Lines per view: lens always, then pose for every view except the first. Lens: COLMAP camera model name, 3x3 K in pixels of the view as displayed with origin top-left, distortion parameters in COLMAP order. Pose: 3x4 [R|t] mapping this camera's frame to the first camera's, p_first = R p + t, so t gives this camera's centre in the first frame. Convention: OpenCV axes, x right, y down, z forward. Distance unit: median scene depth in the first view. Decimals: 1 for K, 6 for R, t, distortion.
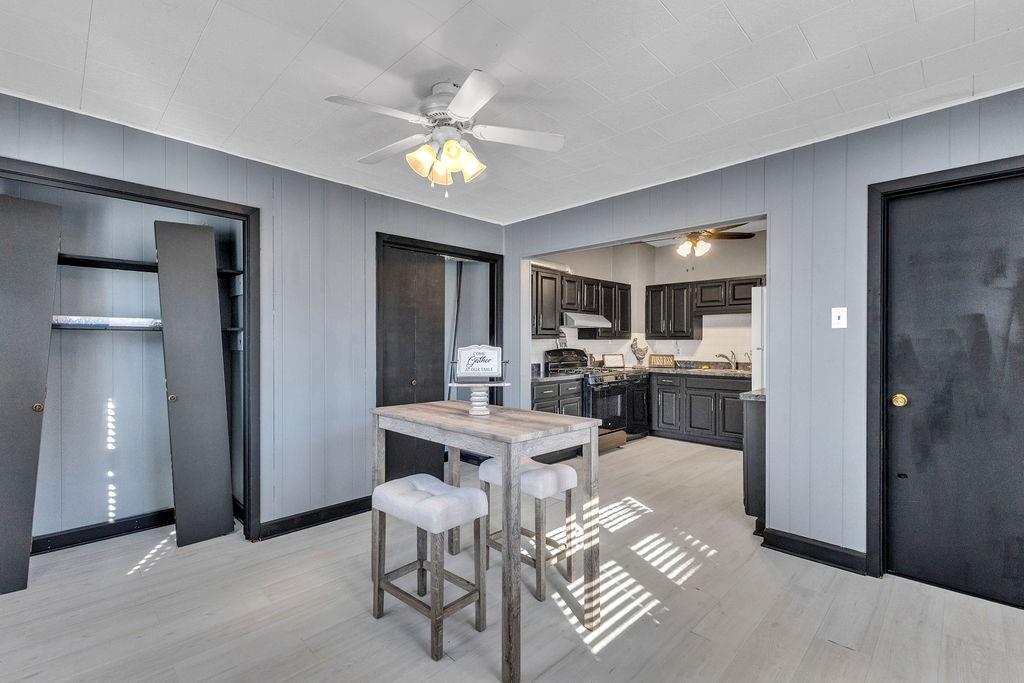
lens RADIAL K [[448.9, 0, 512.0], [0, 448.9, 341.5], [0, 0, 1]] dist [0.026165, -0.000396]
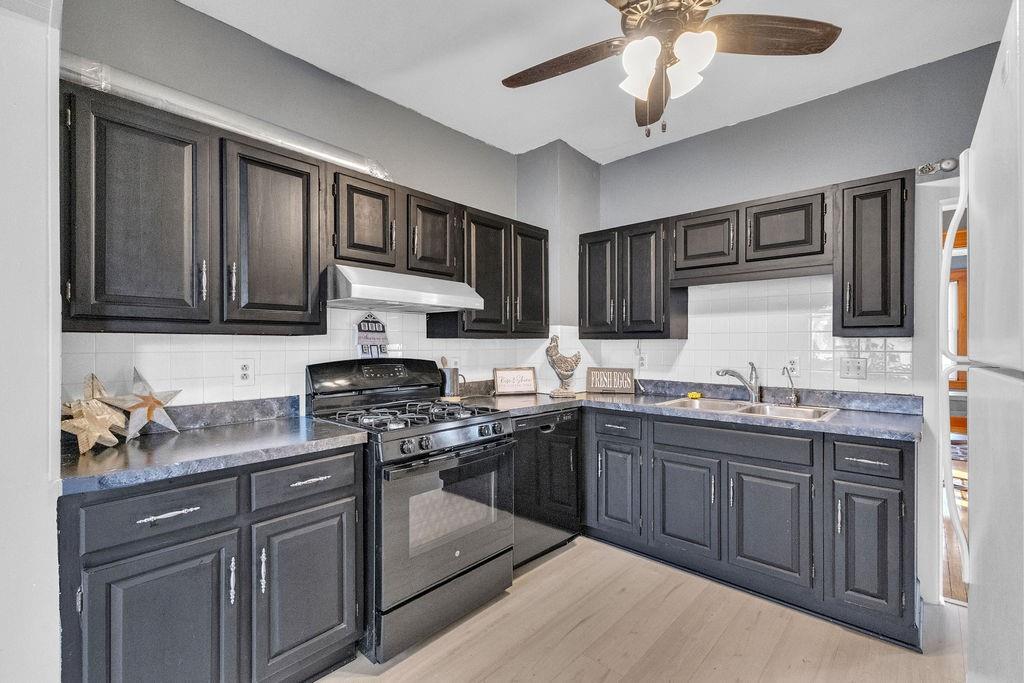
lens RADIAL K [[446.7, 0, 512.0], [0, 446.7, 341.5], [0, 0, 1]] dist [0.000276, -0.000023]
pose [[0.999350, -0.000229, 0.036056, 0.216232], [0.000539, 0.999963, -0.008577, 0.003201], [-0.036053, 0.008591, 0.999313, 0.528312]]
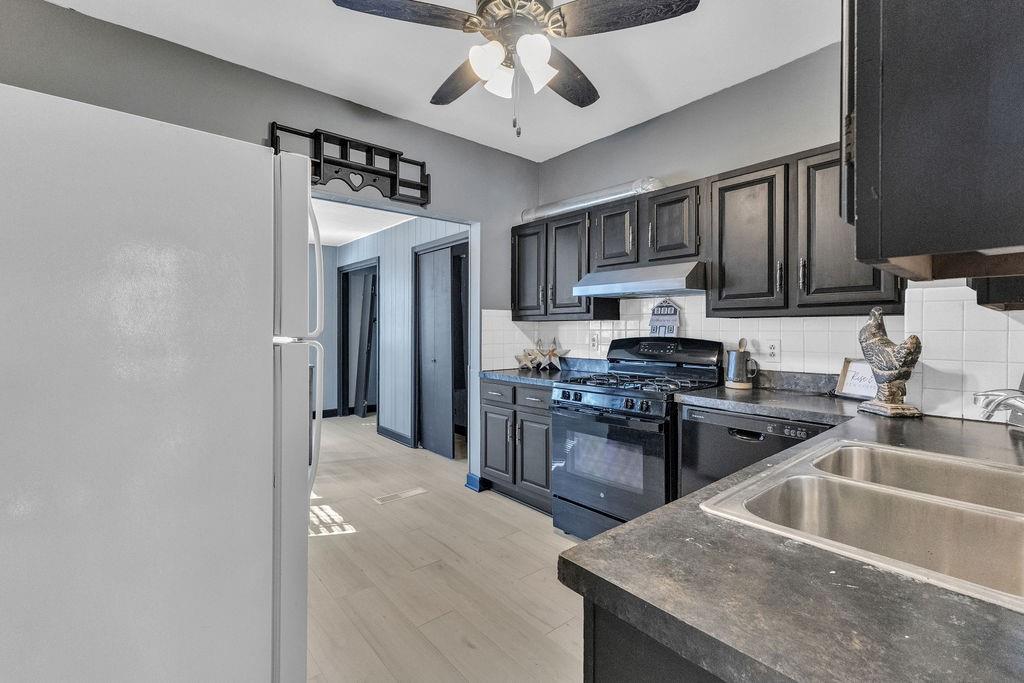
lens RADIAL K [[456.2, 0, 514.5], [0, 456.2, 323.7], [0, 0, 1]] dist [-0.000168, -0.000128]
pose [[-0.092902, -0.012571, -0.995596, 0.607881], [0.001577, 0.999917, -0.012773, 0.006439], [0.995674, -0.002756, -0.092874, 0.818945]]
